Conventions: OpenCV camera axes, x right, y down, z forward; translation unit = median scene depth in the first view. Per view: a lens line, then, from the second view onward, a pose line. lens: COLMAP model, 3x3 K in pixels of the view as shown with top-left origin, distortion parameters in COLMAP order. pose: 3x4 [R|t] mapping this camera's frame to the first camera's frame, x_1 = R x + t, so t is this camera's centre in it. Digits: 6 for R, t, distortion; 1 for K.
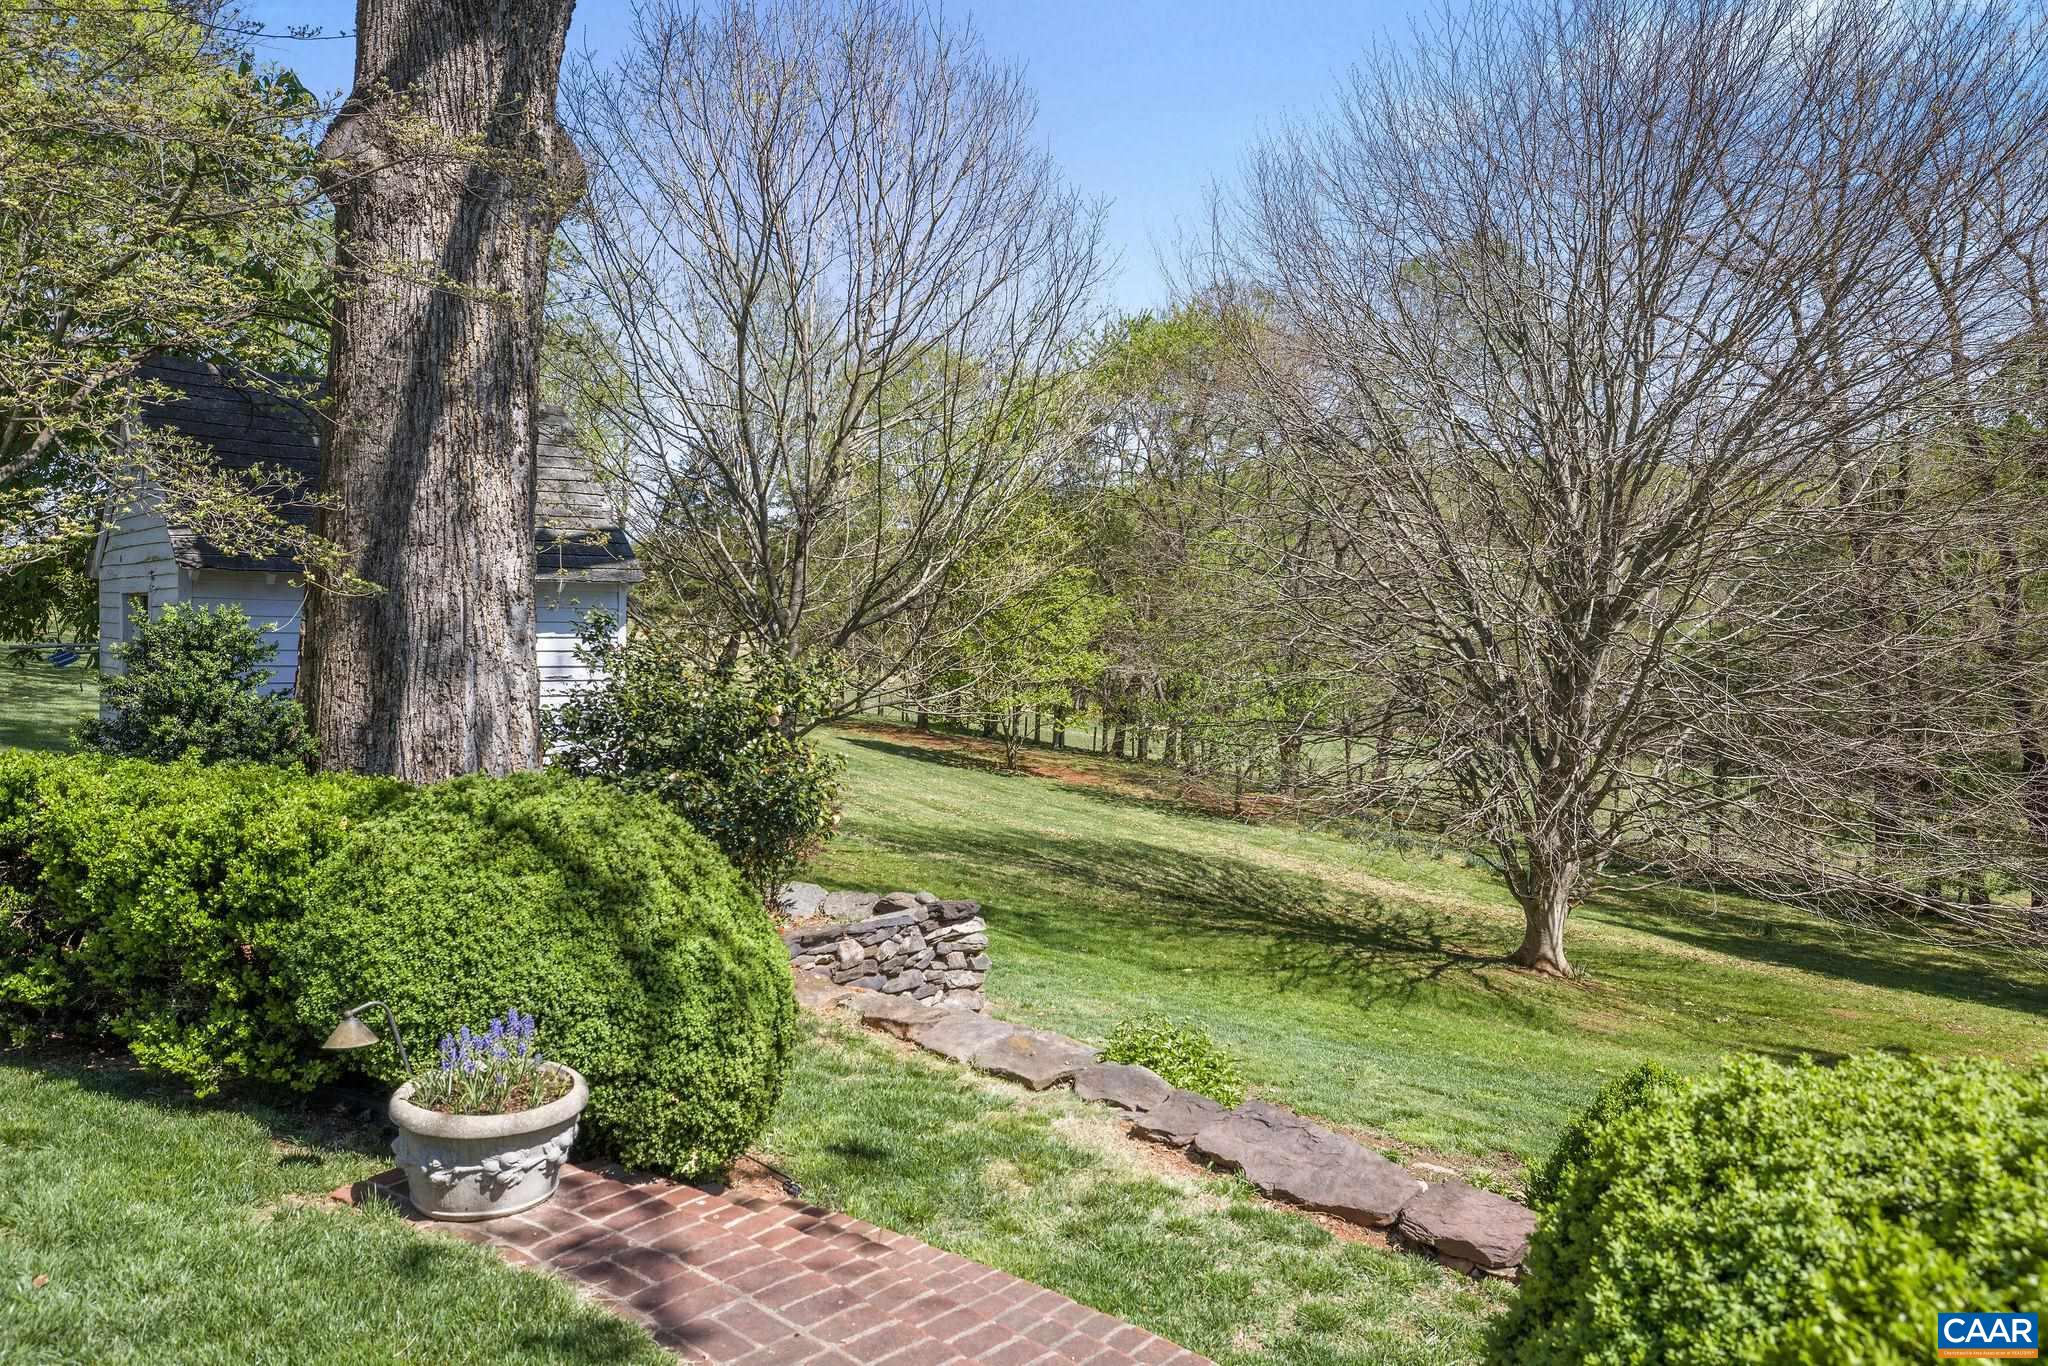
lens RADIAL K [[1417.4, 0, 1025.1], [0, 1417.4, 669.1], [0, 0, 1]] dist [0.000987, 0.002026]
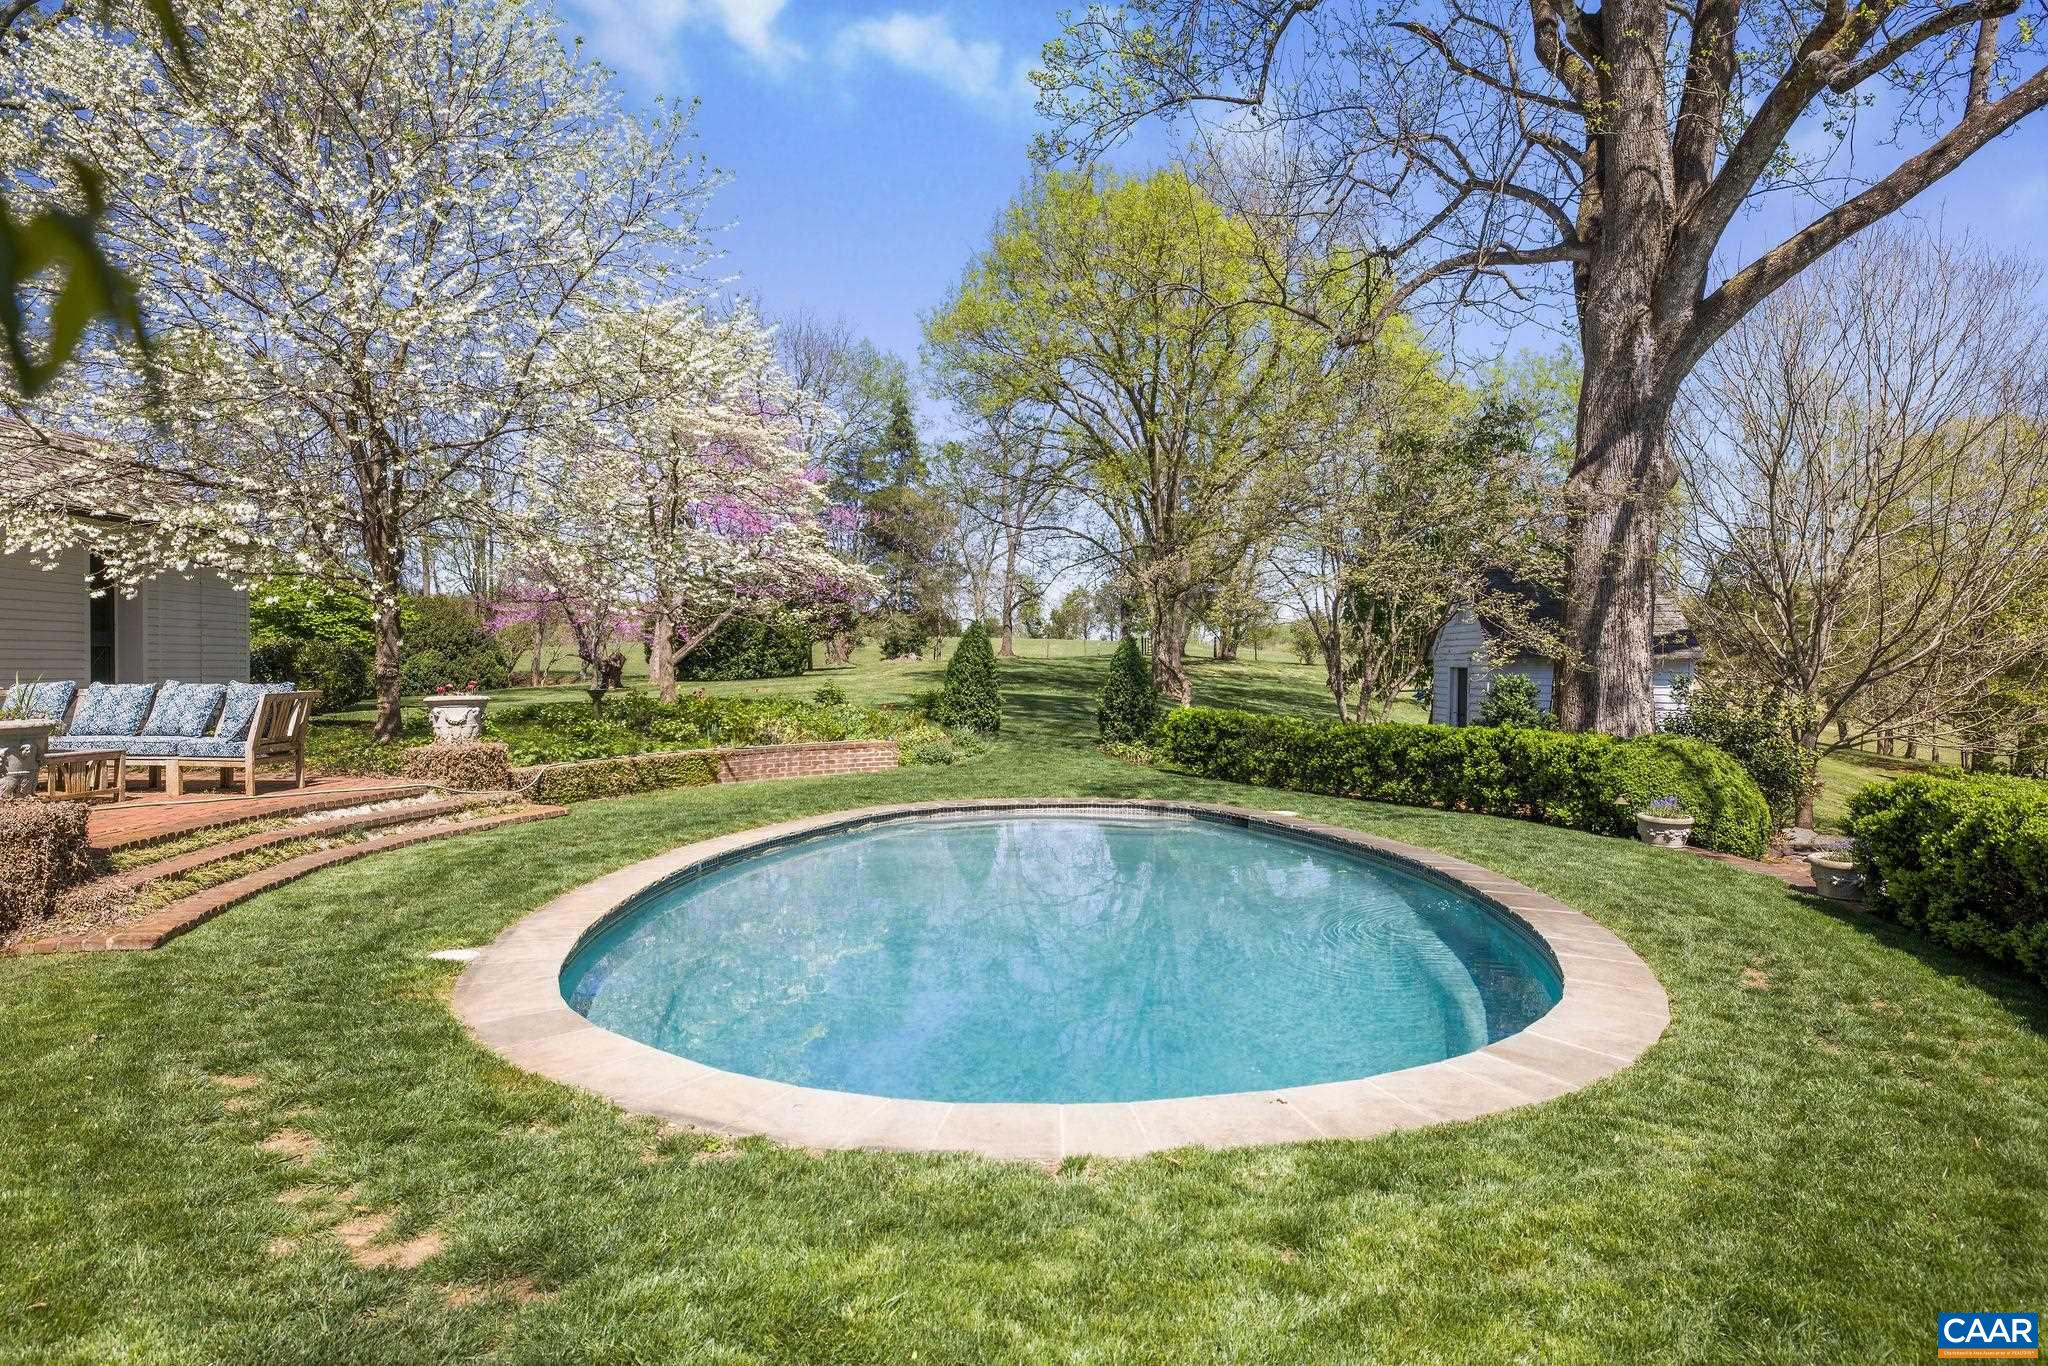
lens RADIAL K [[1348.5, 0, 1026.4], [0, 1348.5, 667.5], [0, 0, 1]] dist [0.002748, 0.005640]
pose [[0.752945, -0.004645, -0.658067, 0.327794], [-0.018328, 0.999439, -0.028025, 0.024653], [0.657828, 0.033162, 0.752438, -1.325702]]
